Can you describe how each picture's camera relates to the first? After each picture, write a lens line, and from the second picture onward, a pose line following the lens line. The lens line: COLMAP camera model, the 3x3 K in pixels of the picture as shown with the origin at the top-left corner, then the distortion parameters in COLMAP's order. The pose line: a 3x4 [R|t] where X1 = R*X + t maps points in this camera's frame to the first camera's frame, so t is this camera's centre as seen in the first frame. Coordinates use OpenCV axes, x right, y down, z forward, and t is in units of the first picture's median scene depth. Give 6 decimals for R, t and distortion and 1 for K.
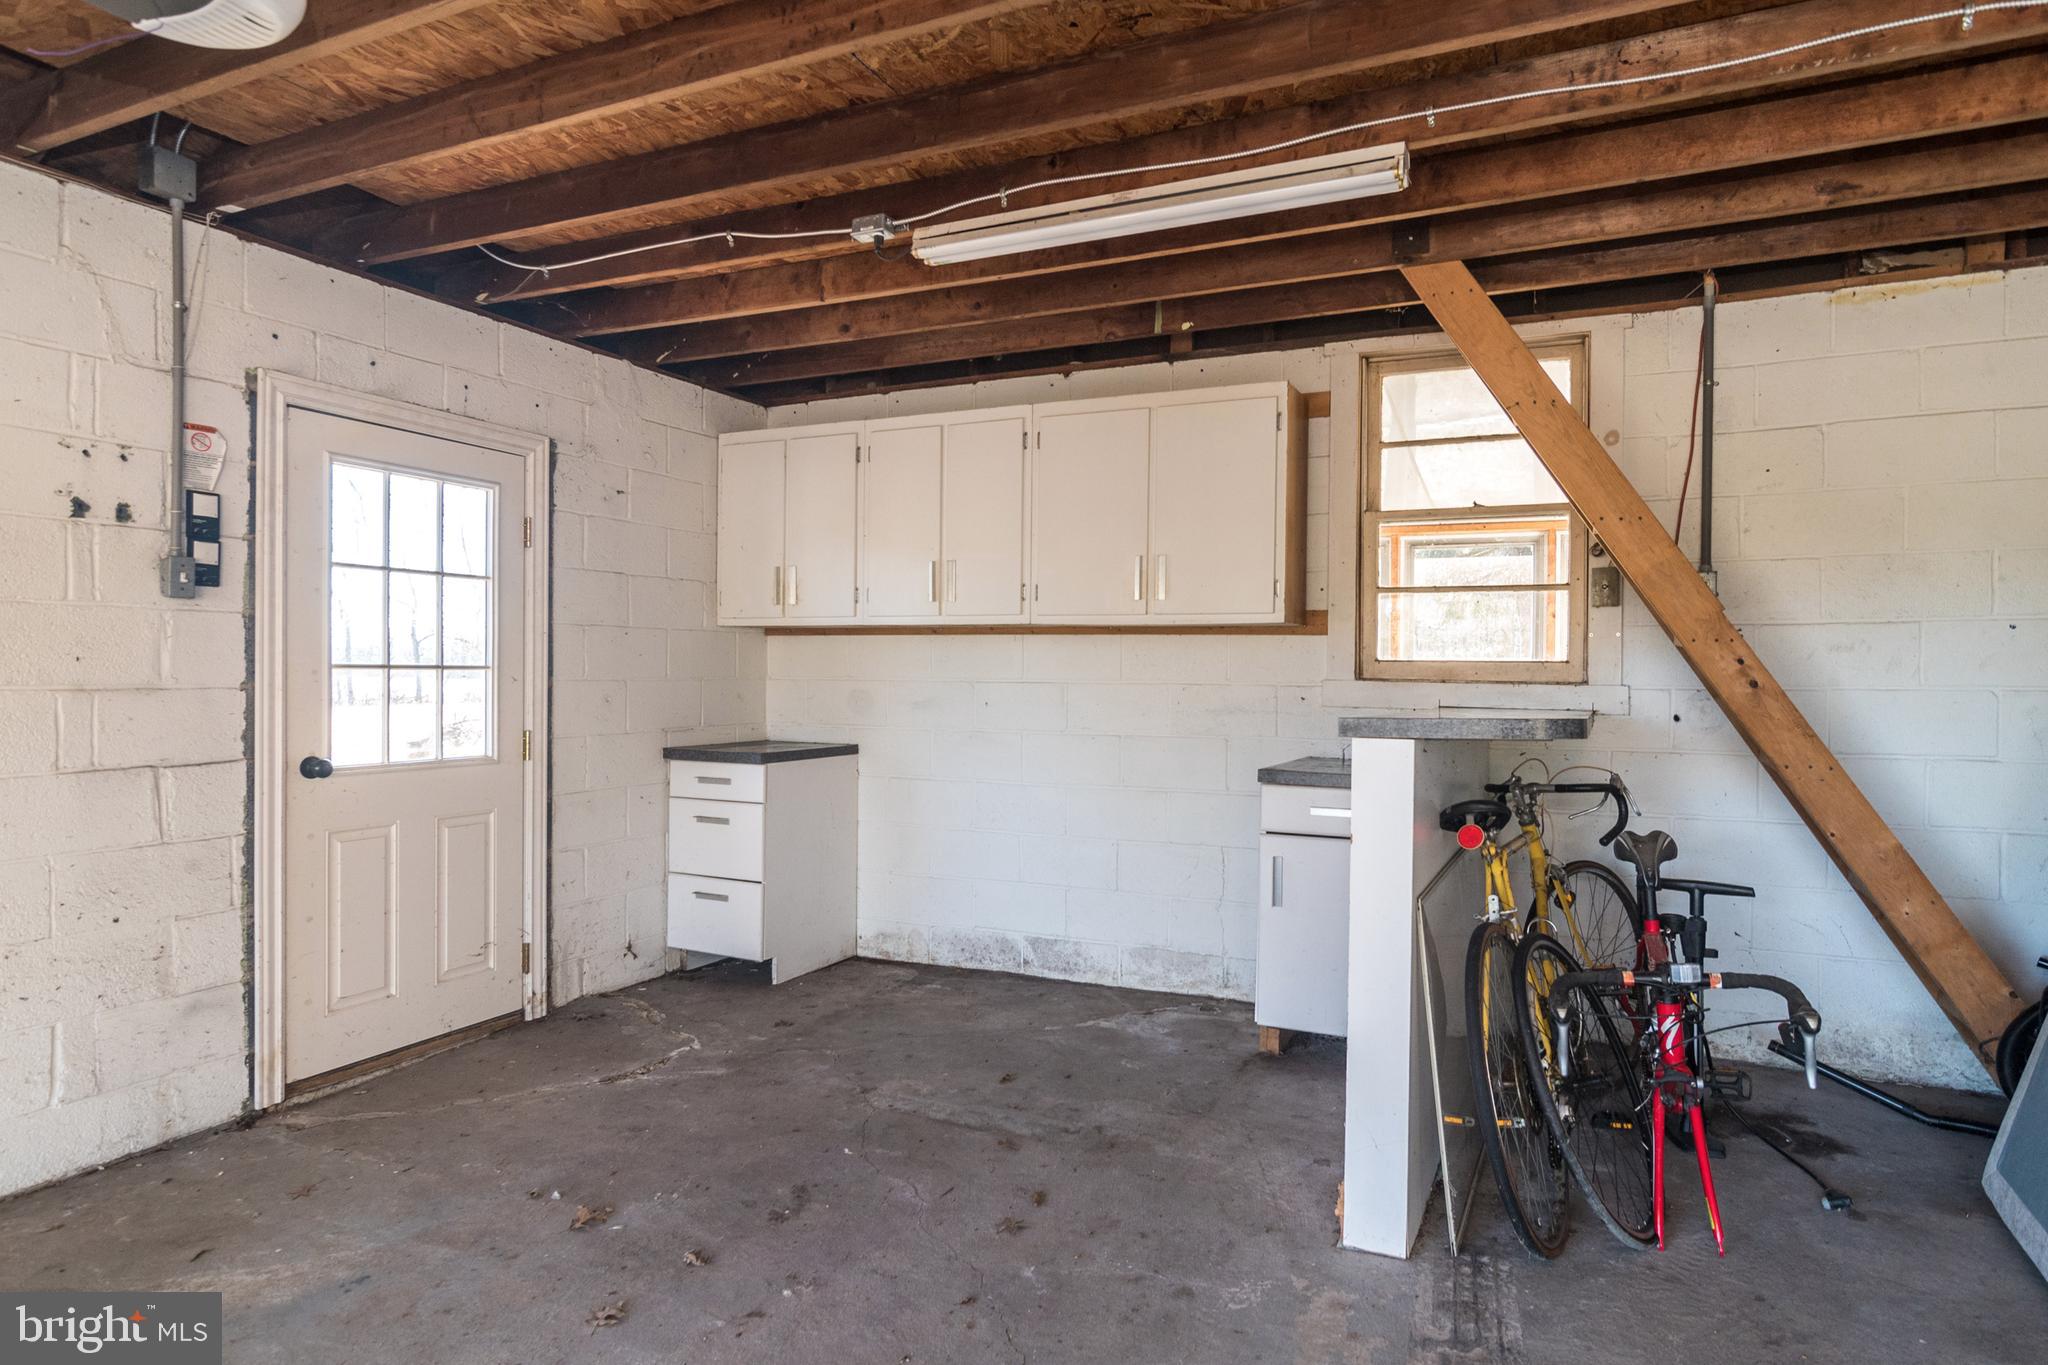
lens RADIAL K [[1264.5, 0, 1022.1], [0, 1264.5, 678.7], [0, 0, 1]] dist [-0.002422, -0.003197]
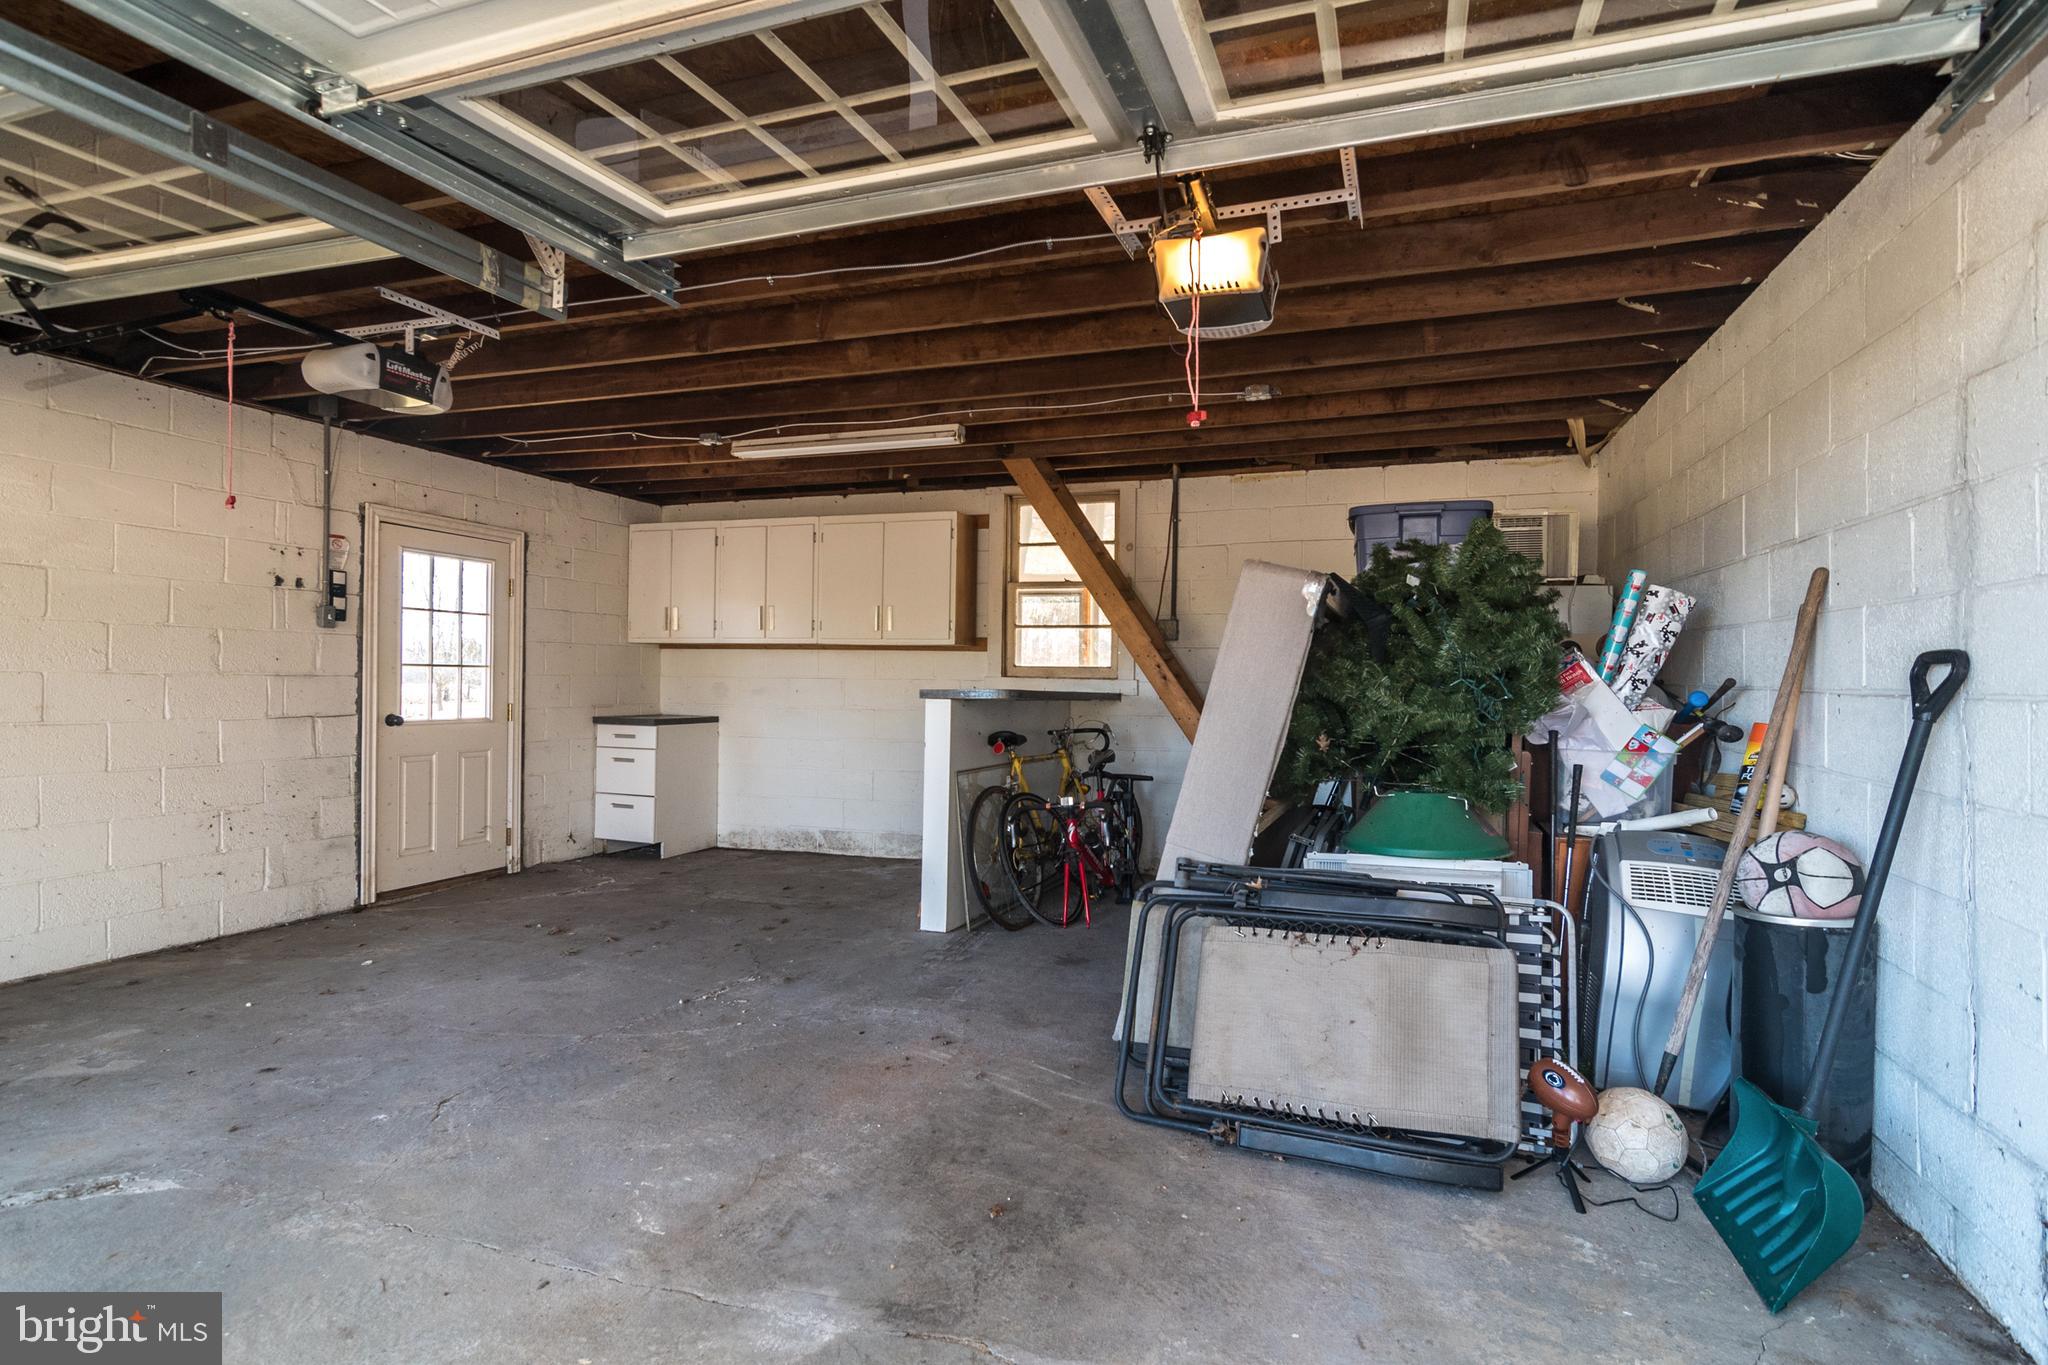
lens RADIAL K [[1014.6, 0, 1037.6], [0, 1014.6, 678.1], [0, 0, 1]] dist [-0.000884, -0.001978]
pose [[0.989888, 0.004501, 0.141777, 0.123031], [-0.003745, 0.999977, -0.005599, 0.011797], [-0.141799, 0.005012, 0.989883, -0.470197]]
